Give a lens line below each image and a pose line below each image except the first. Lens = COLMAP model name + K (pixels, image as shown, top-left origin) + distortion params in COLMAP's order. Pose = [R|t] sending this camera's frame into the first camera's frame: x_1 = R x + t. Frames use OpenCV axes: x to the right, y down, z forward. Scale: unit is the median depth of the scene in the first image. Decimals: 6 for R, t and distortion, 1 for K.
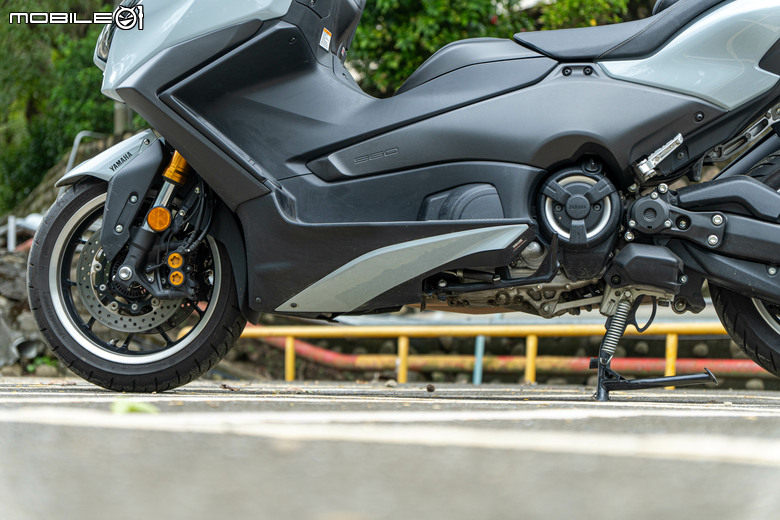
lens RADIAL K [[1756.7, 0, 390.0], [0, 1756.7, 260.0], [0, 0, 1]] dist [0.002716, -0.156981]
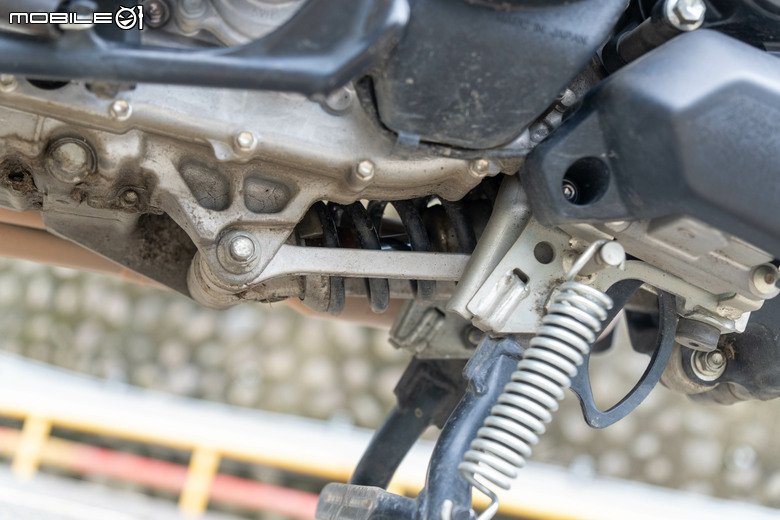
lens RADIAL K [[1378.8, 0, 390.0], [0, 1378.8, 260.0], [0, 0, 1]] dist [0.005047, 0.191126]
pose [[0.922713, 0.245256, 0.297407, 0.052134], [-0.215946, 0.967948, -0.128238, 0.048880], [-0.319325, 0.054103, 0.946100, 0.815514]]
